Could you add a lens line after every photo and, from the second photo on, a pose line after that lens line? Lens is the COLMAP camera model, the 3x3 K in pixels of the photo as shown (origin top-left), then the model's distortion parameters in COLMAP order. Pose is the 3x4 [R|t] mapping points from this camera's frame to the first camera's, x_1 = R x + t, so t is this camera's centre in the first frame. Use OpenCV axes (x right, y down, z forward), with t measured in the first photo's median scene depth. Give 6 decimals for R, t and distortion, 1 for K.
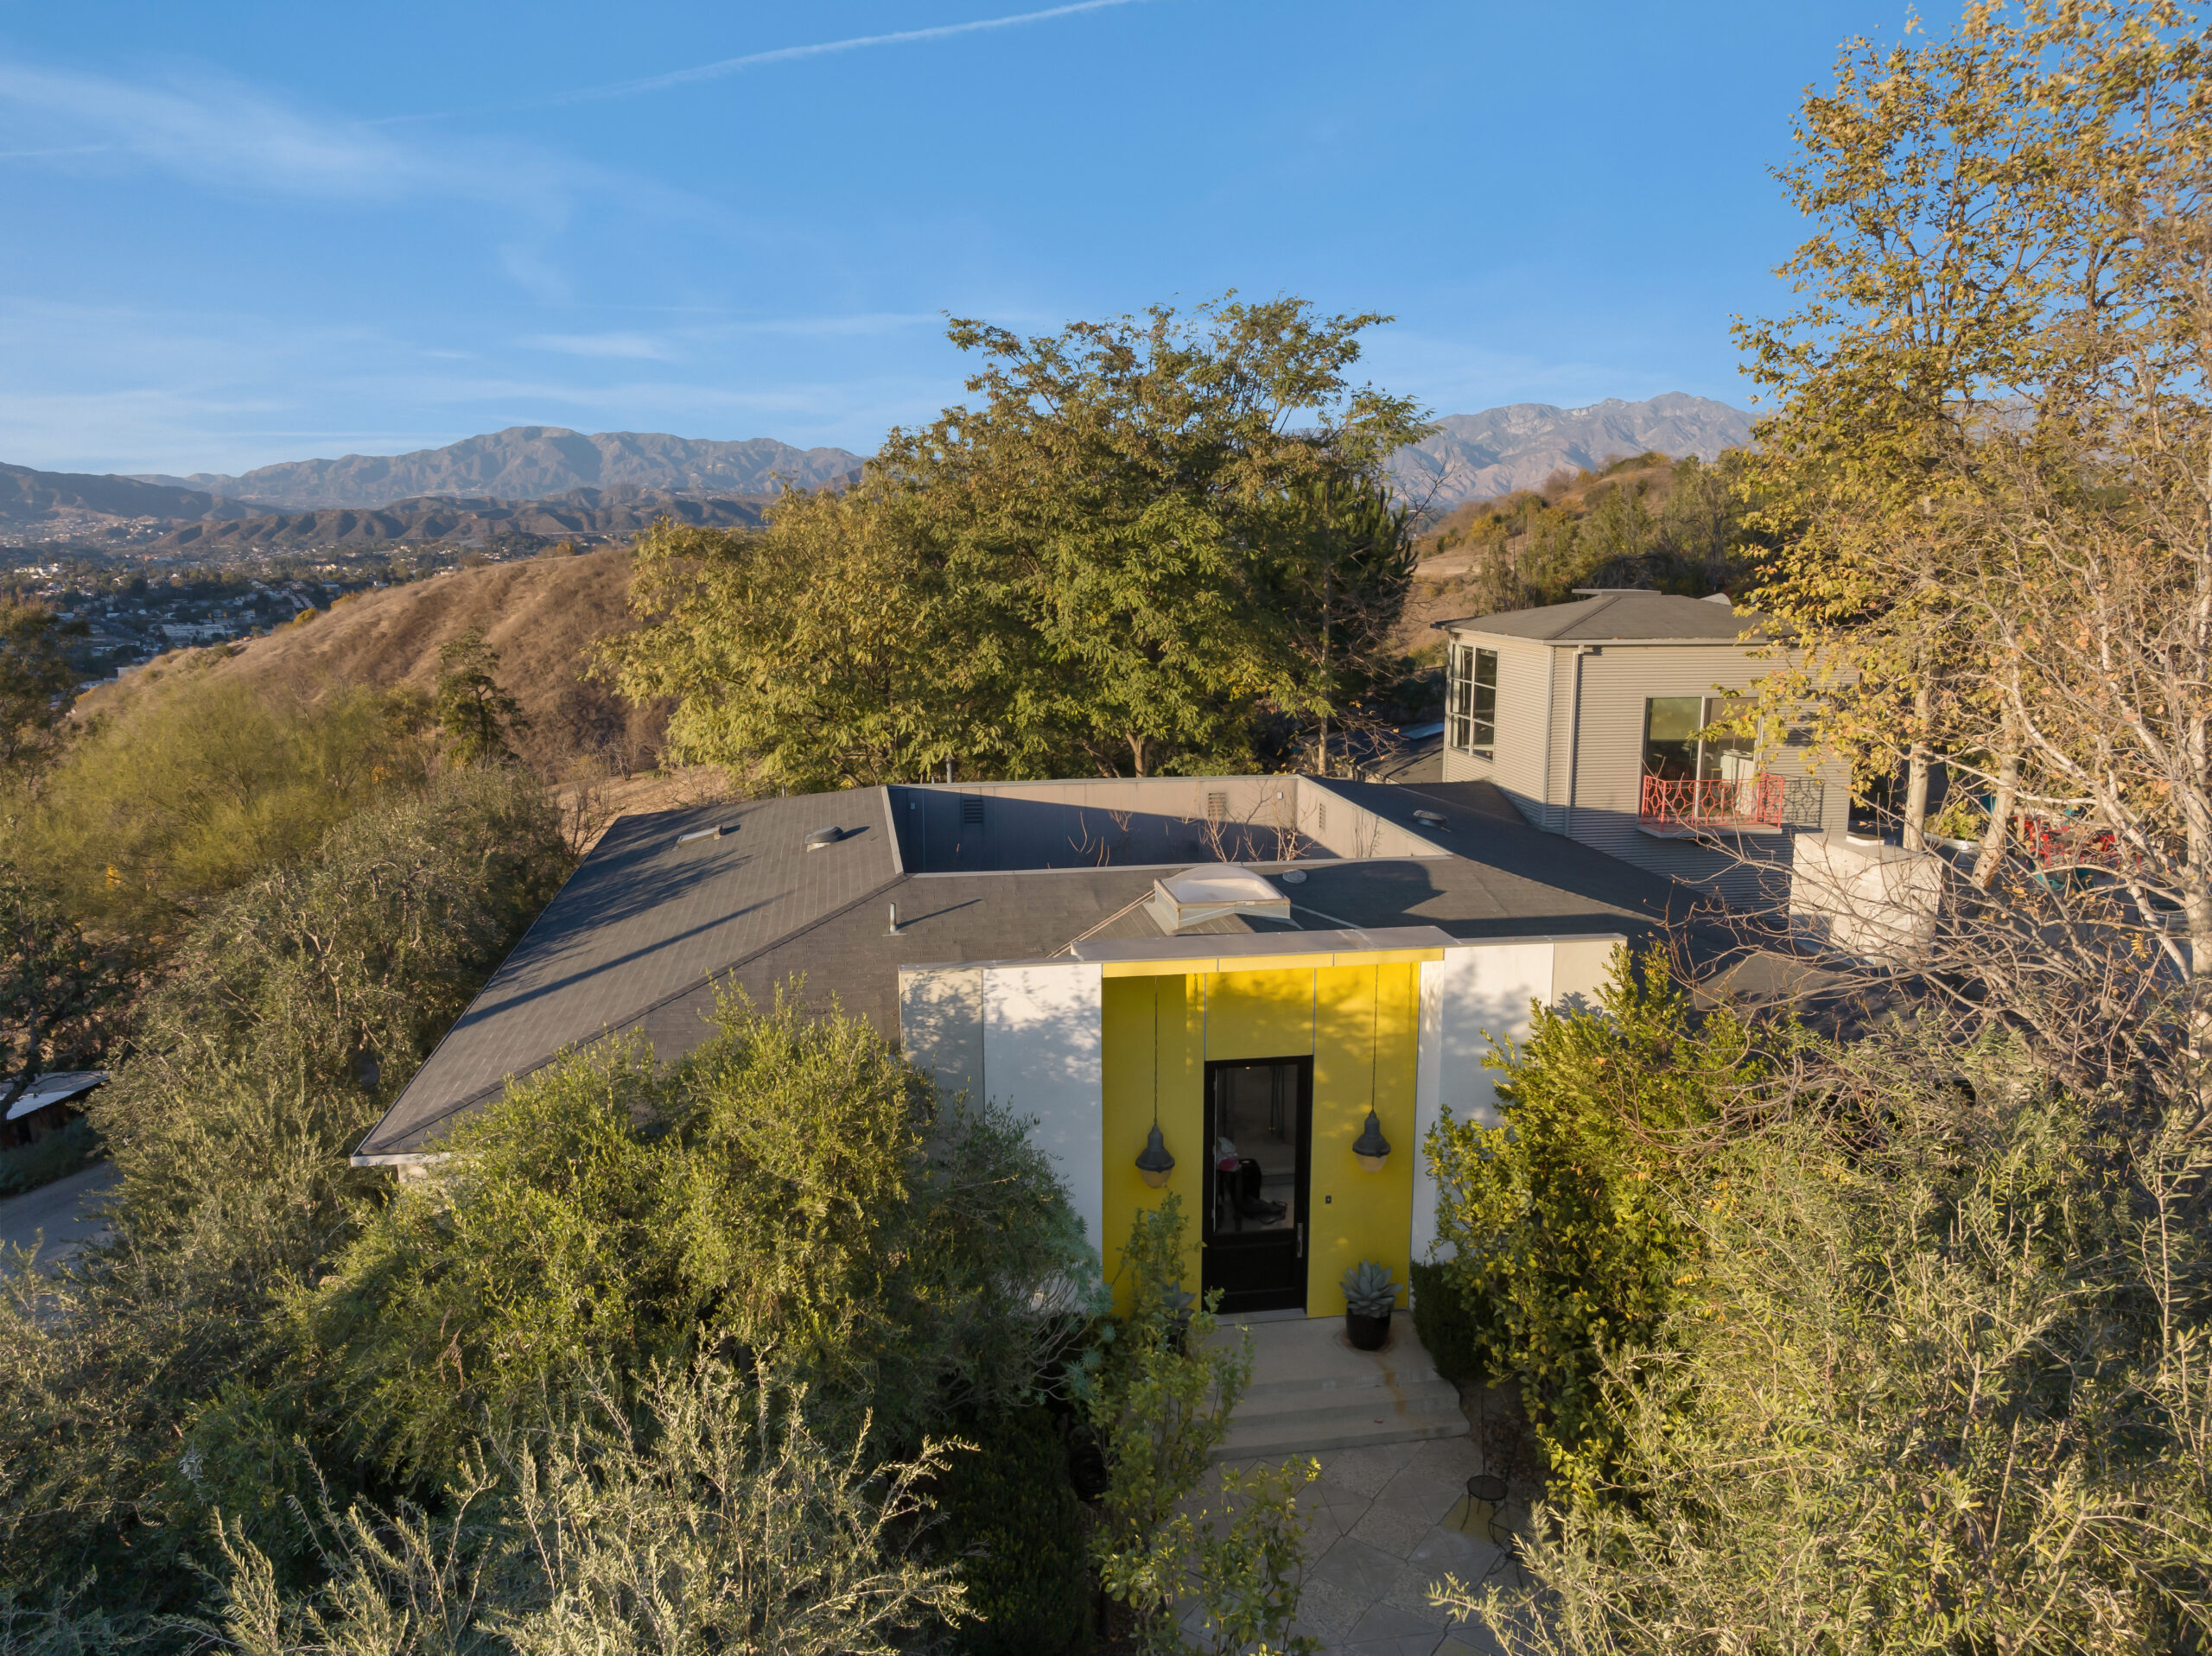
lens RADIAL K [[1549.8, 0, 1102.2], [0, 1549.8, 836.0], [0, 0, 1]] dist [-0.056959, 0.020177]
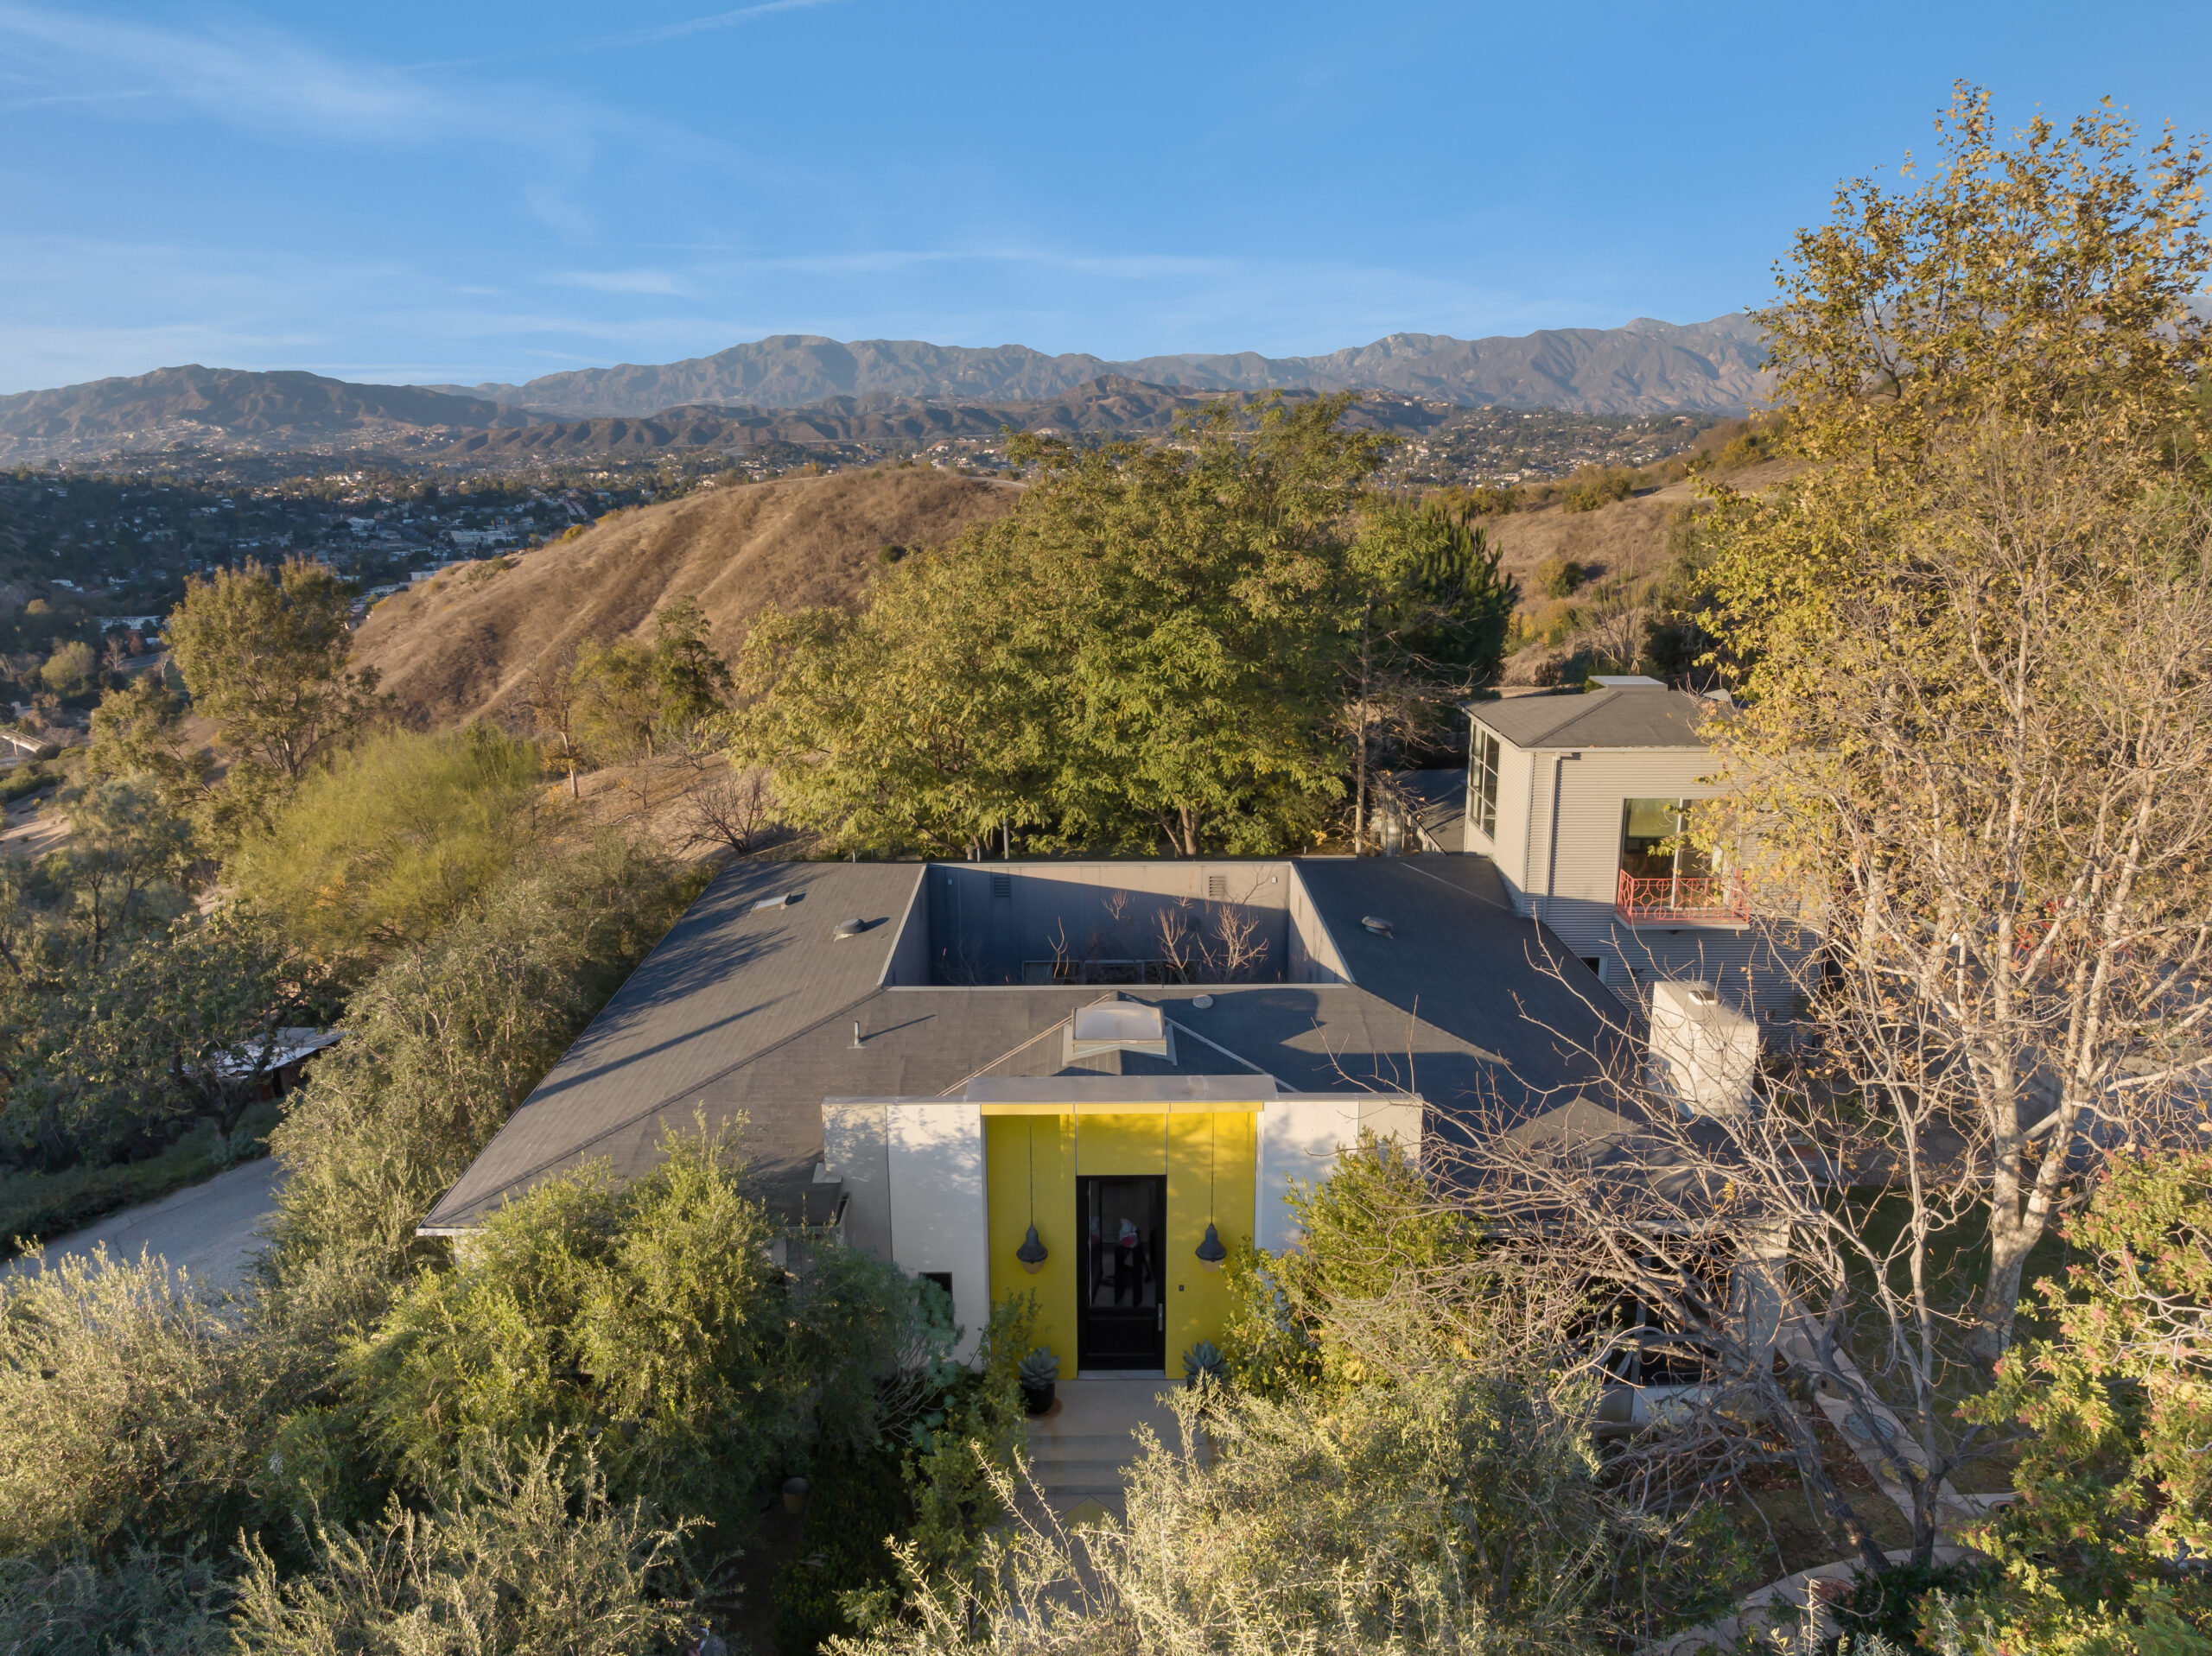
lens RADIAL K [[1549.8, 0, 1106.9], [0, 1549.8, 835.7], [0, 0, 1]] dist [-0.056959, 0.020177]
pose [[0.988234, 0.033880, -0.149149, 0.221174], [-0.025131, 0.997872, 0.060162, -0.168380], [0.150870, -0.055706, 0.986983, -0.173510]]
